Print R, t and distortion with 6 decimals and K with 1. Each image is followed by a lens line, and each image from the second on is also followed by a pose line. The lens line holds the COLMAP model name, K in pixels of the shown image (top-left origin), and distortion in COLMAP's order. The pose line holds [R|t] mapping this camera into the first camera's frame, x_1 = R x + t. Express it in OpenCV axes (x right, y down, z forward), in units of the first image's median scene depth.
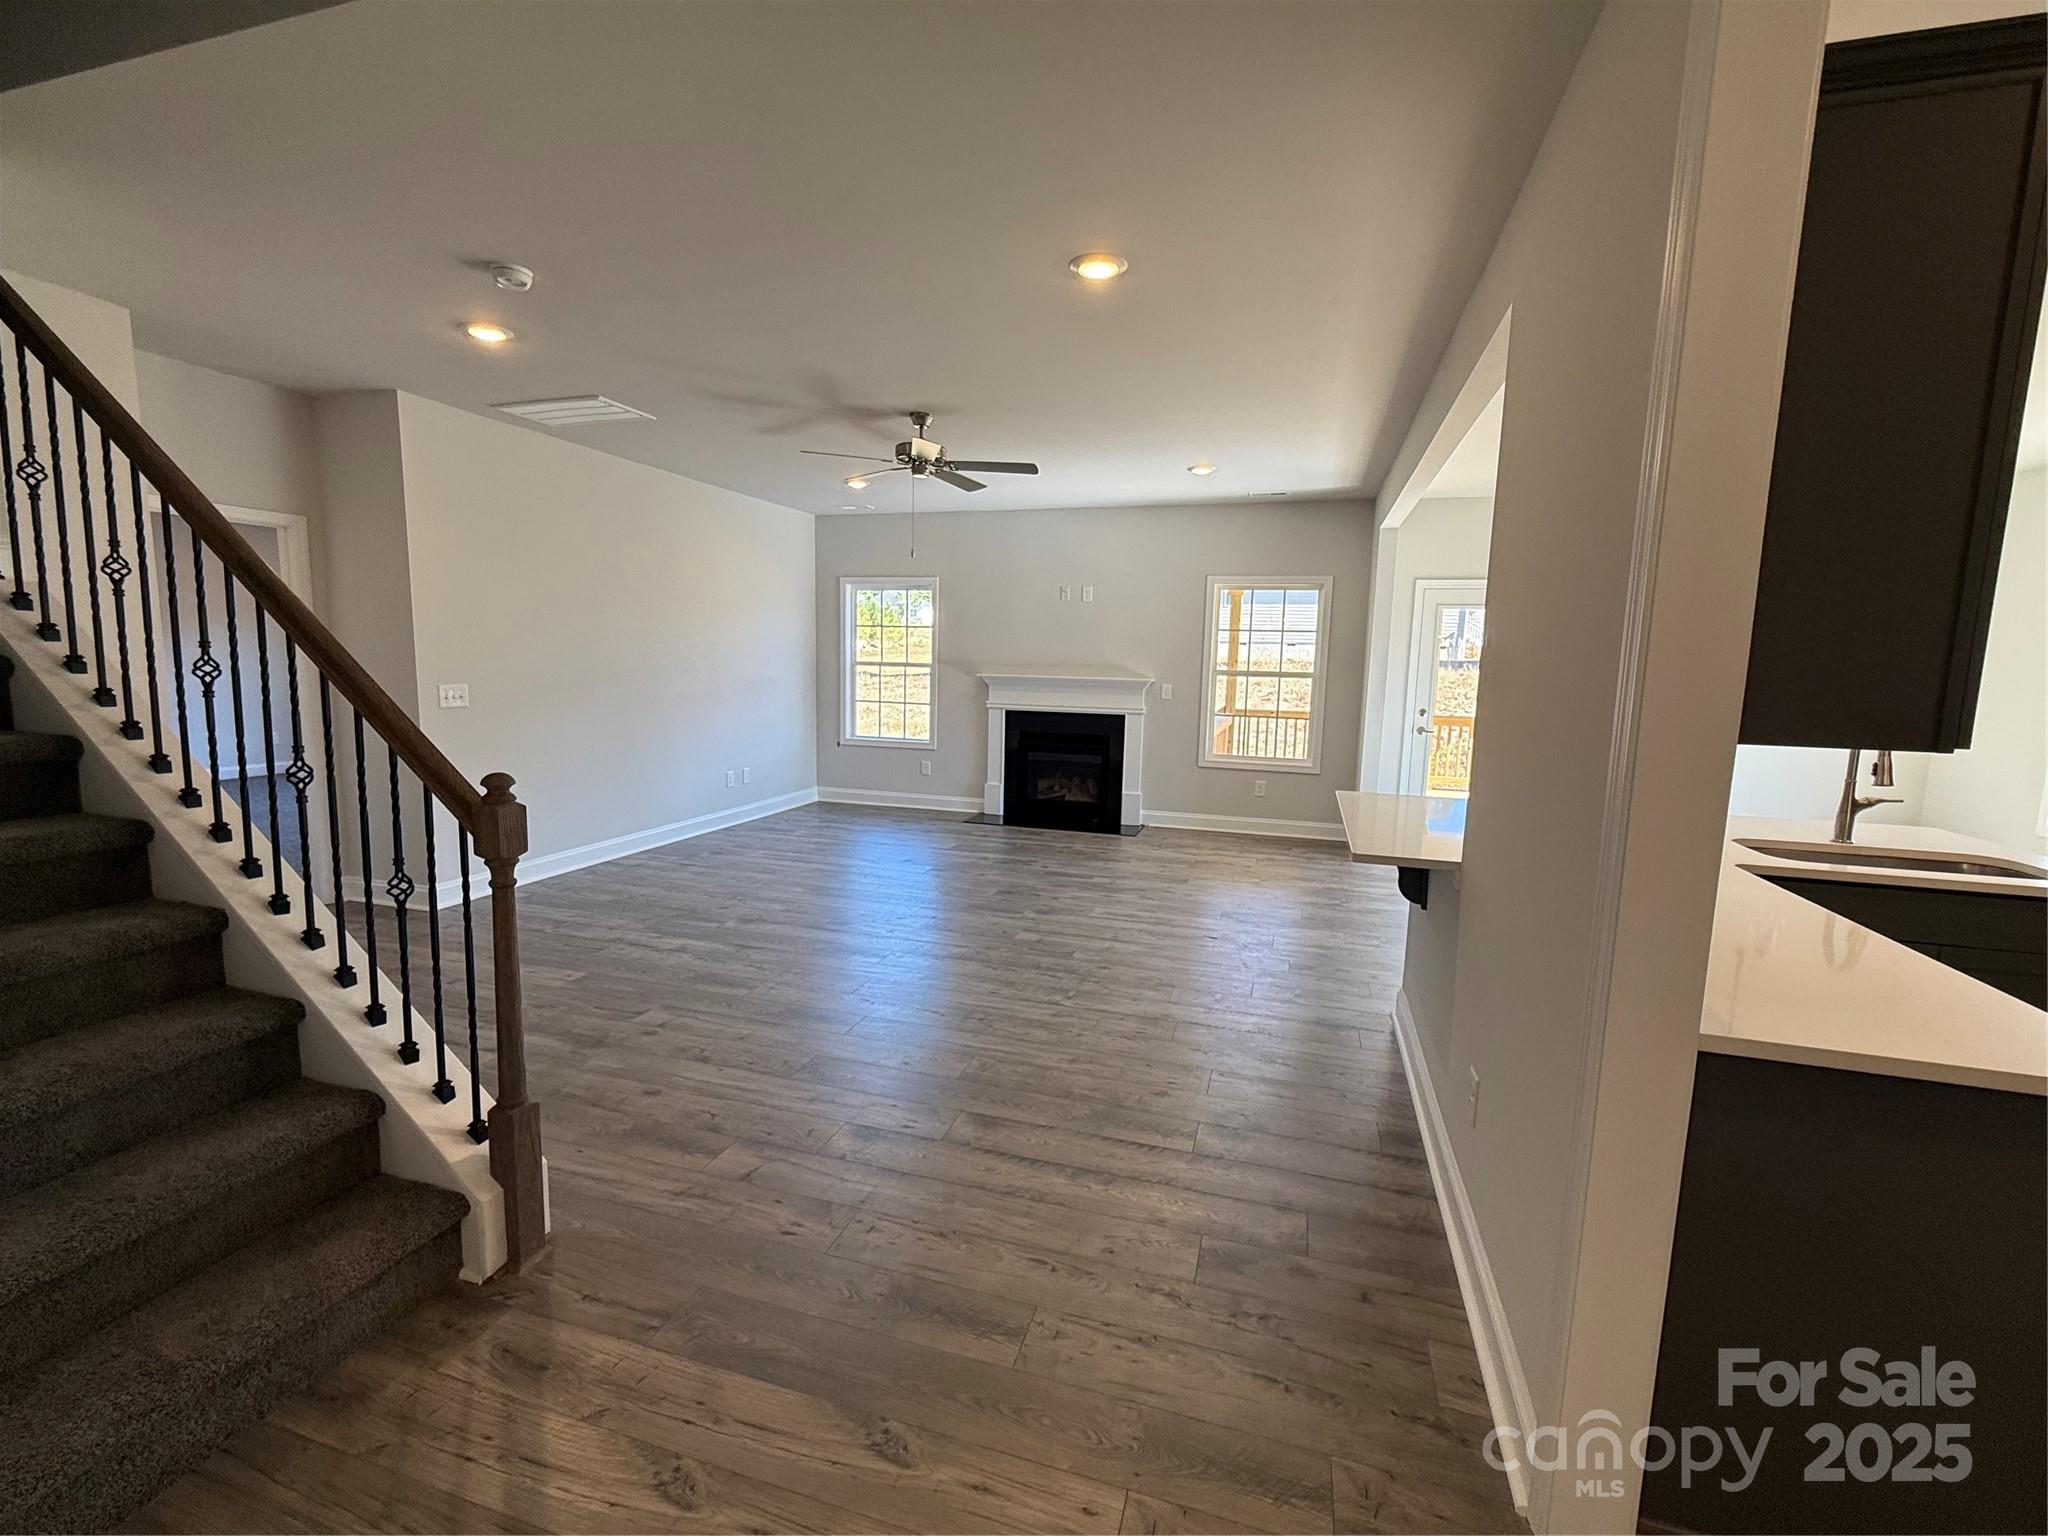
lens RADIAL K [[889.1, 0, 1021.4], [0, 889.1, 773.9], [0, 0, 1]] dist [0.001030, 0.000150]
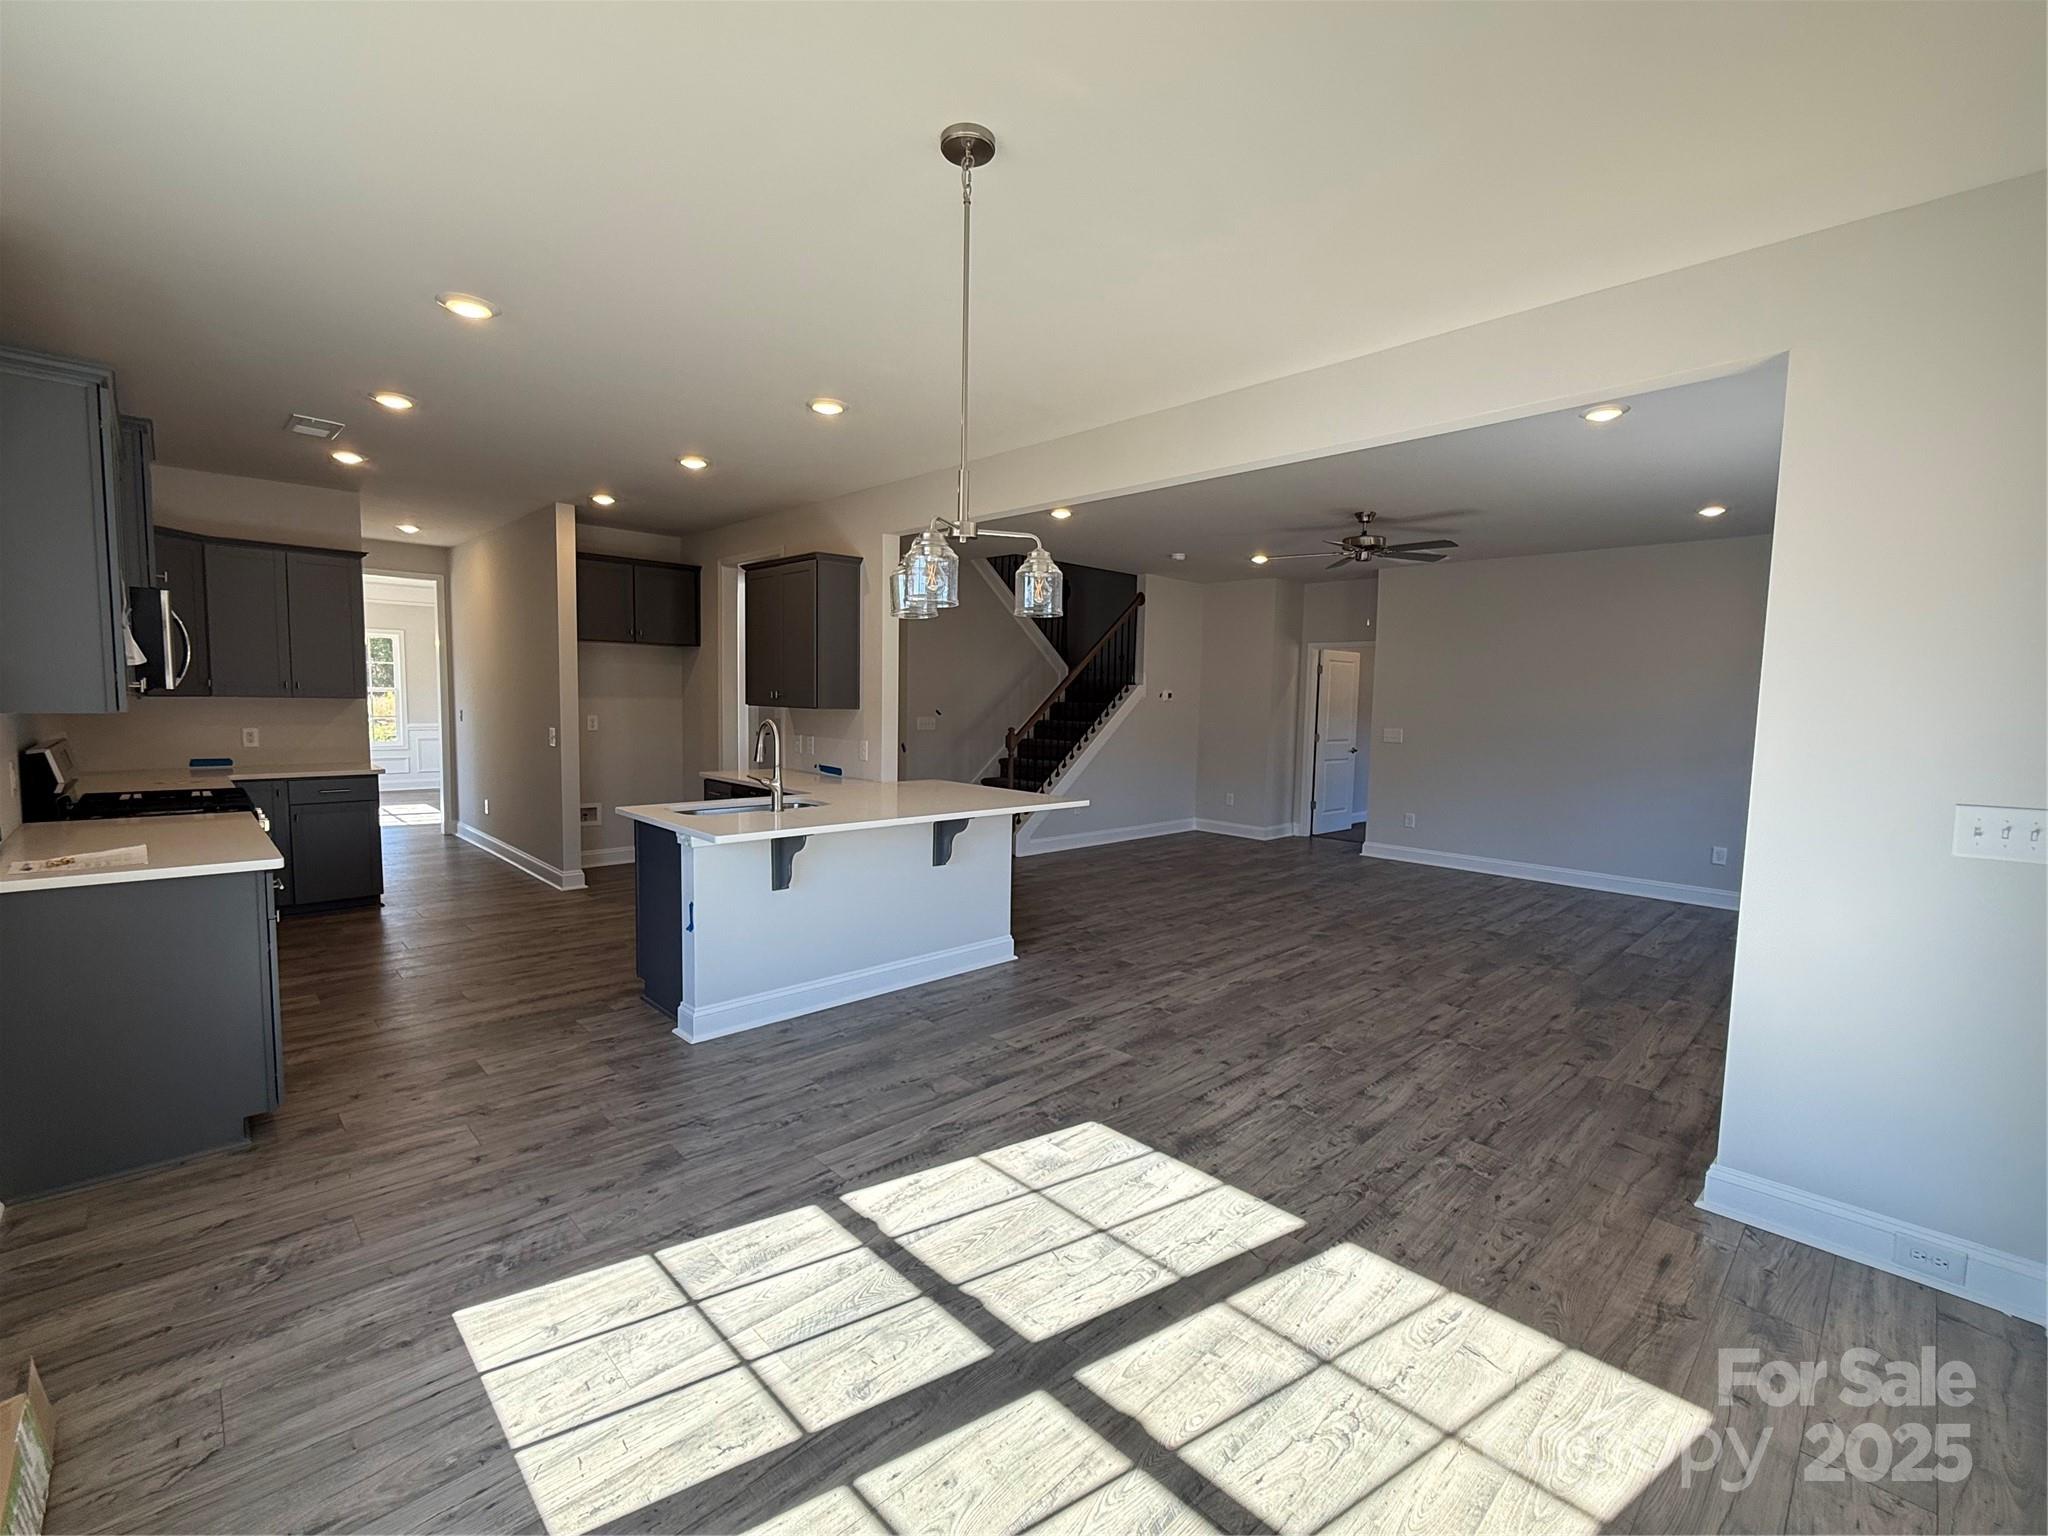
lens RADIAL K [[889.1, 0, 1028.3], [0, 889.1, 774.6], [0, 0, 1]] dist [0.001030, 0.000150]
pose [[-0.478590, 0.042664, -0.877002, 1.157750], [-0.147142, 0.980797, 0.128011, -0.127742], [0.865622, 0.190308, -0.463122, 1.167689]]
